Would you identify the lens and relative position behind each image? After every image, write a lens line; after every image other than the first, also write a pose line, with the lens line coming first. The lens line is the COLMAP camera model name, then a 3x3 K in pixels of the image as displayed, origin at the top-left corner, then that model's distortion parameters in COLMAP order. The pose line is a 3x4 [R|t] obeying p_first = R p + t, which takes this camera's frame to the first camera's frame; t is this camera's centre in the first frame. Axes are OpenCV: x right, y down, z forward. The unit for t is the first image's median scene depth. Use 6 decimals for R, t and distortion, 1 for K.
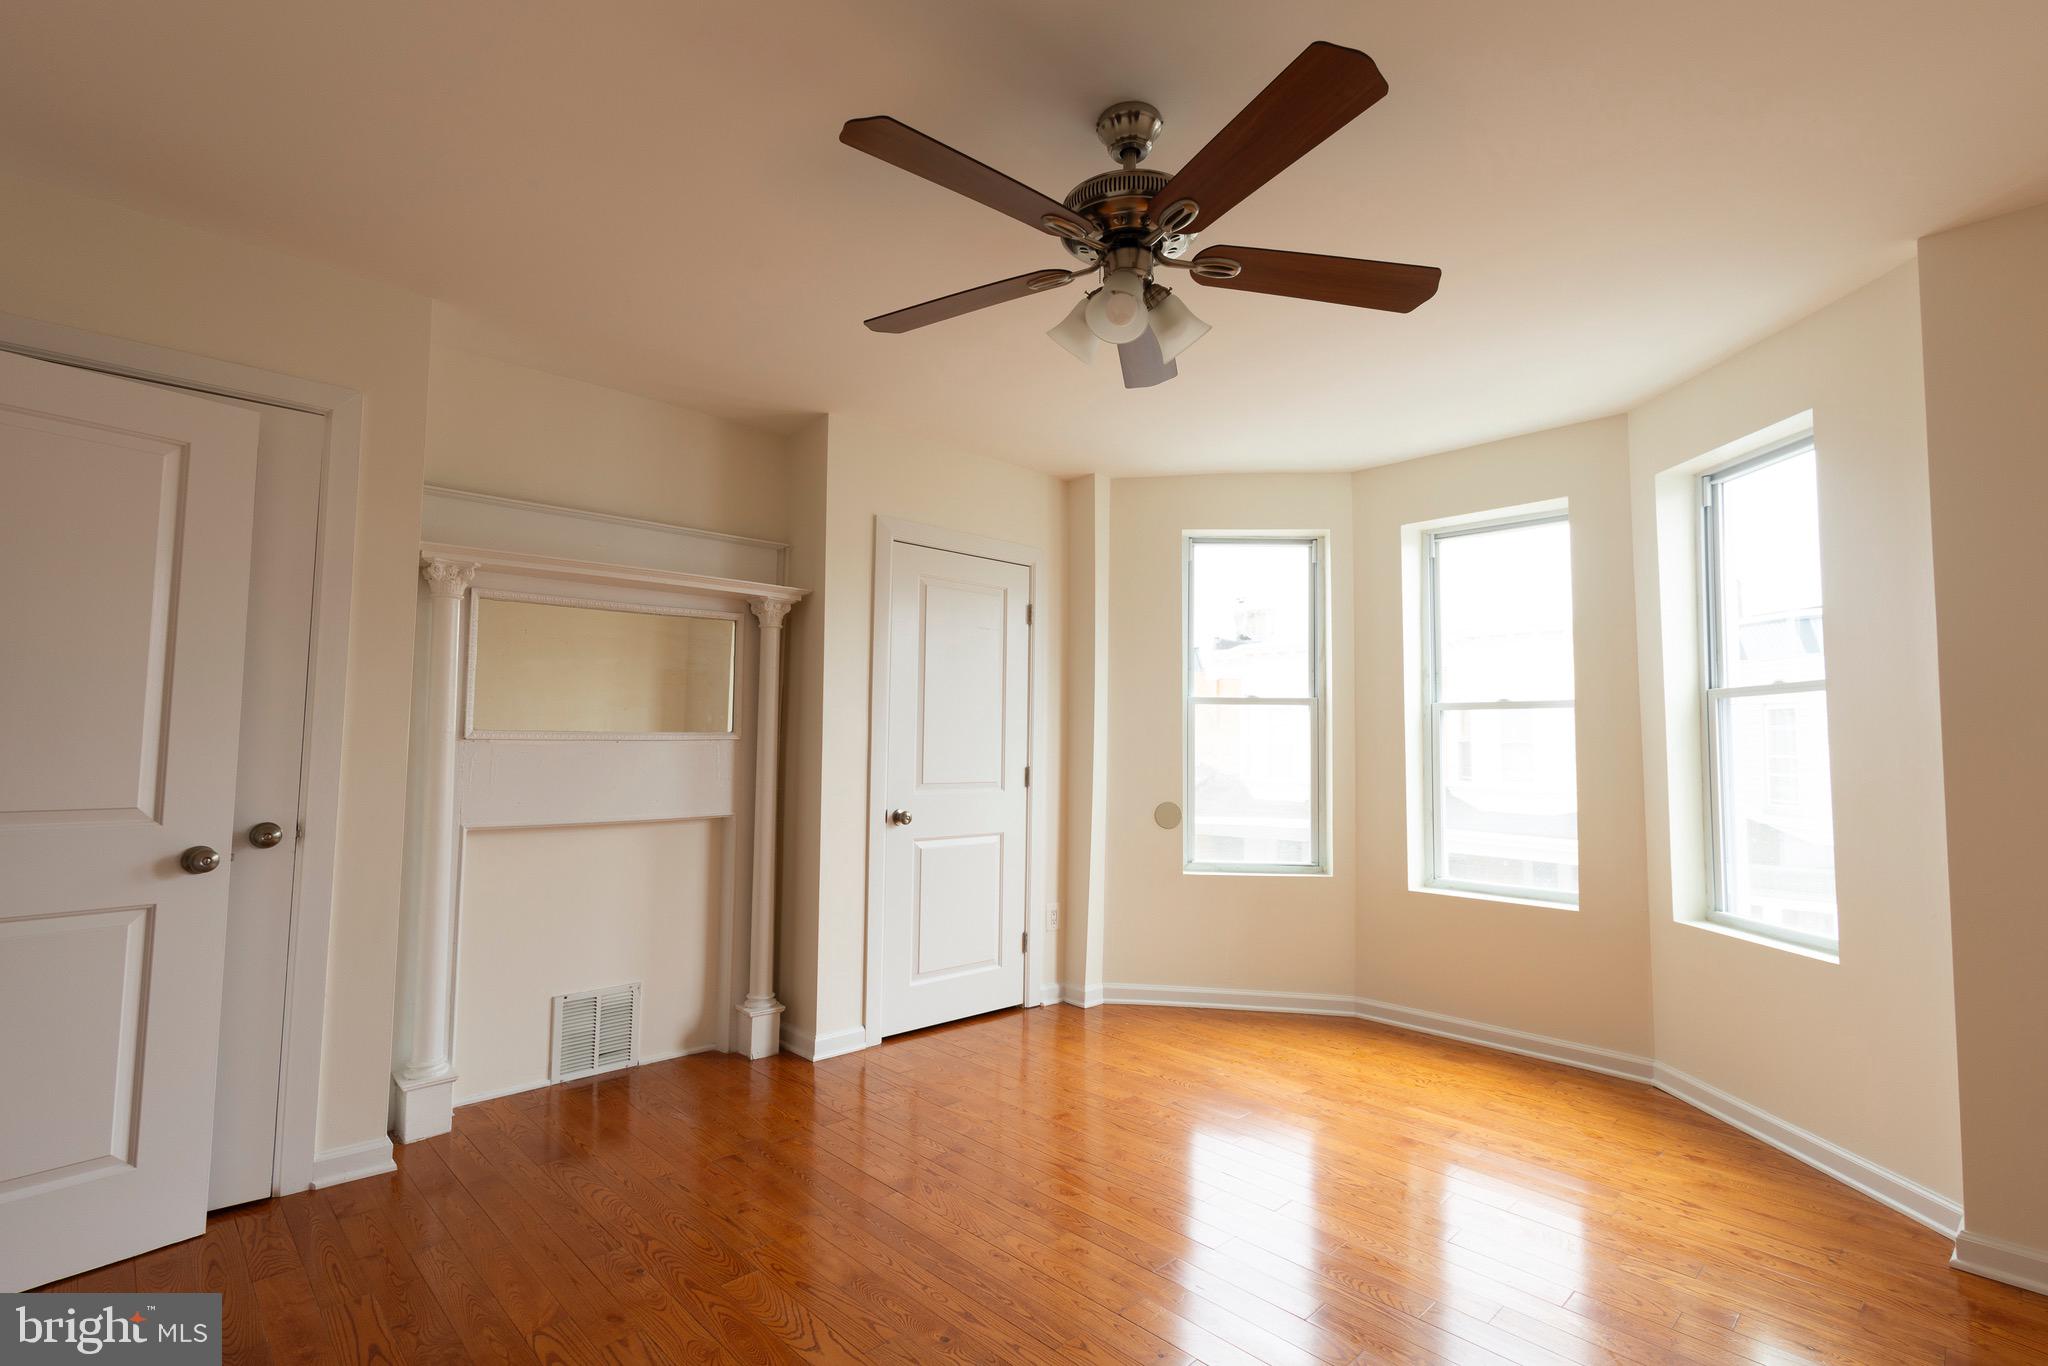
lens RADIAL K [[964.5, 0, 1019.7], [0, 964.5, 682.5], [0, 0, 1]] dist [-0.011706, 0.006816]
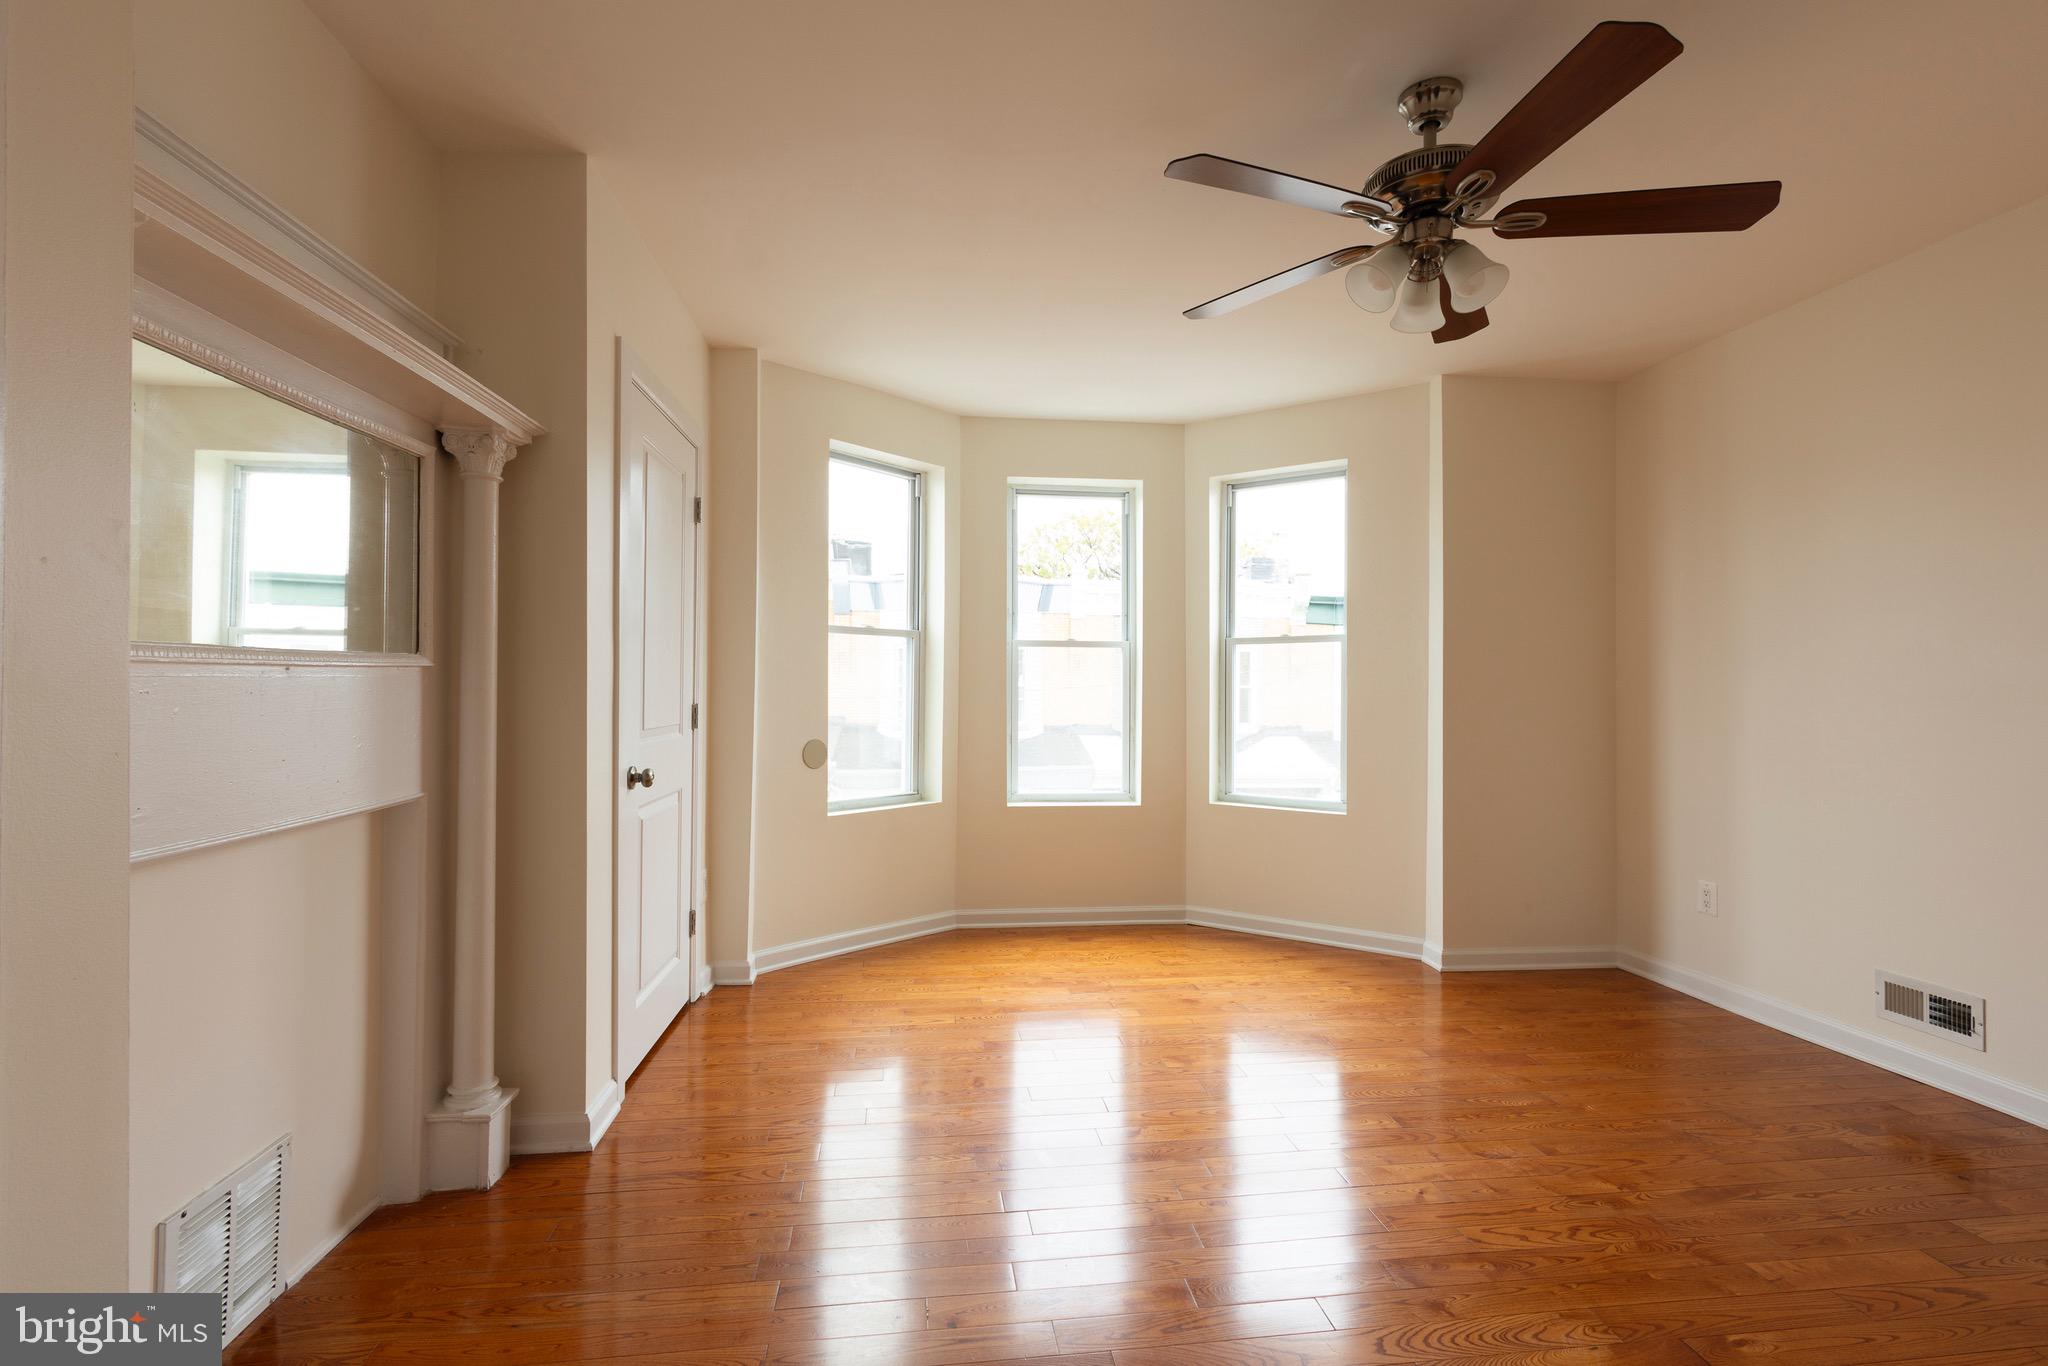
lens RADIAL K [[964.5, 0, 1019.7], [0, 964.5, 682.5], [0, 0, 1]] dist [-0.011706, 0.006816]
pose [[0.586012, -0.003024, 0.810297, -0.553583], [-0.054578, 0.997575, 0.043195, 0.025214], [-0.808462, -0.069537, 0.584426, 0.377963]]
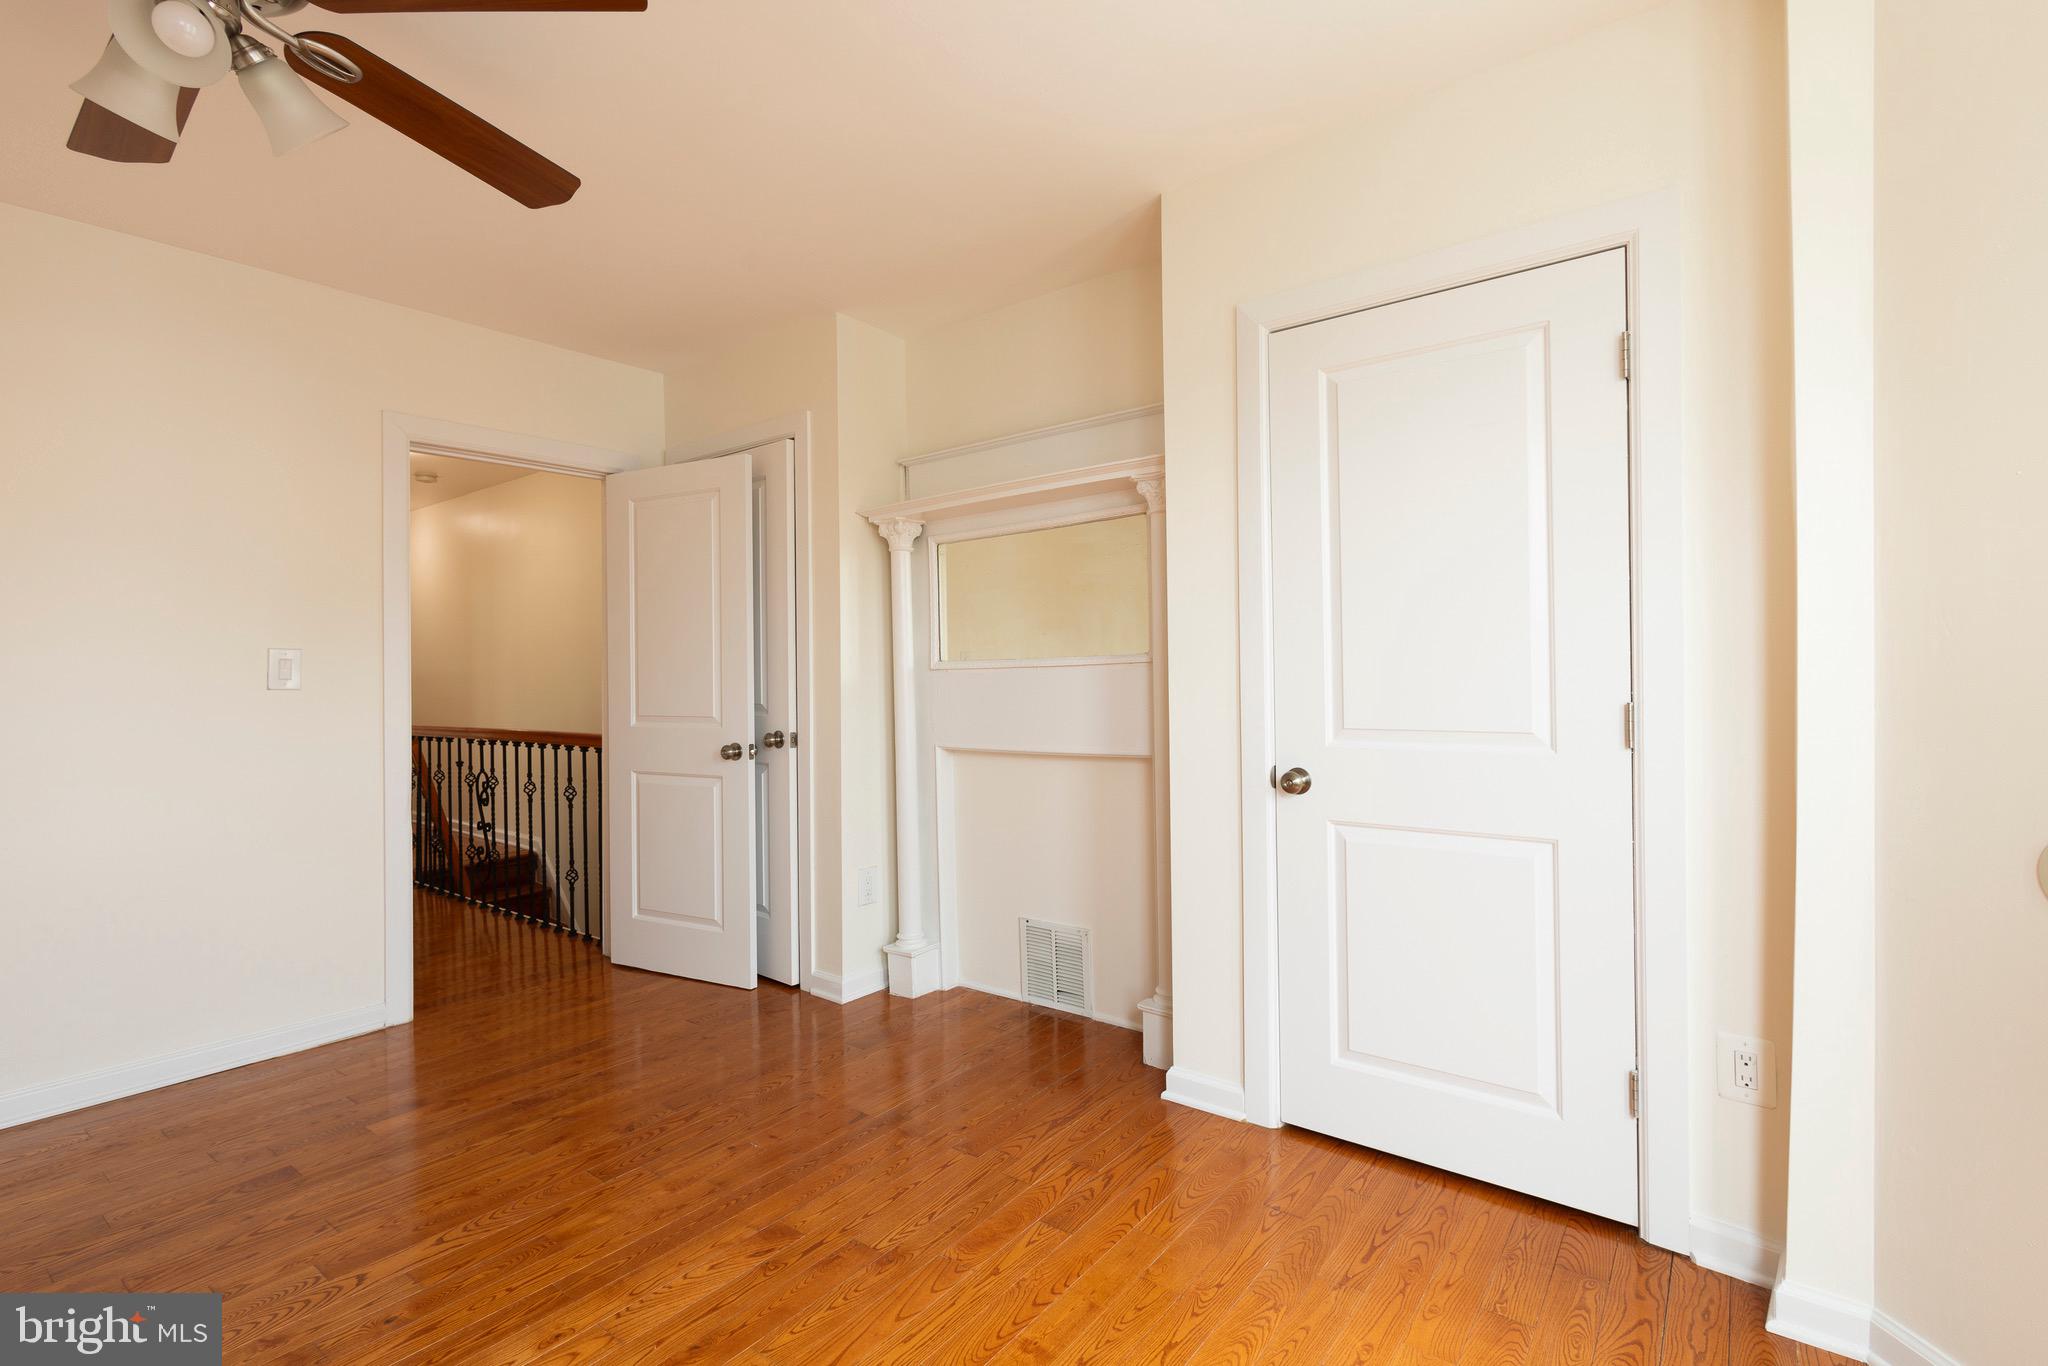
lens RADIAL K [[941.0, 0, 1024.0], [0, 941.0, 683.0], [0, 0, 1]] dist [-0.003211, 0.007435]
pose [[0.148536, -0.008405, -0.988871, 0.459656], [0.078468, 0.996911, 0.003313, 0.064532], [0.985789, -0.078087, 0.148736, 0.774241]]
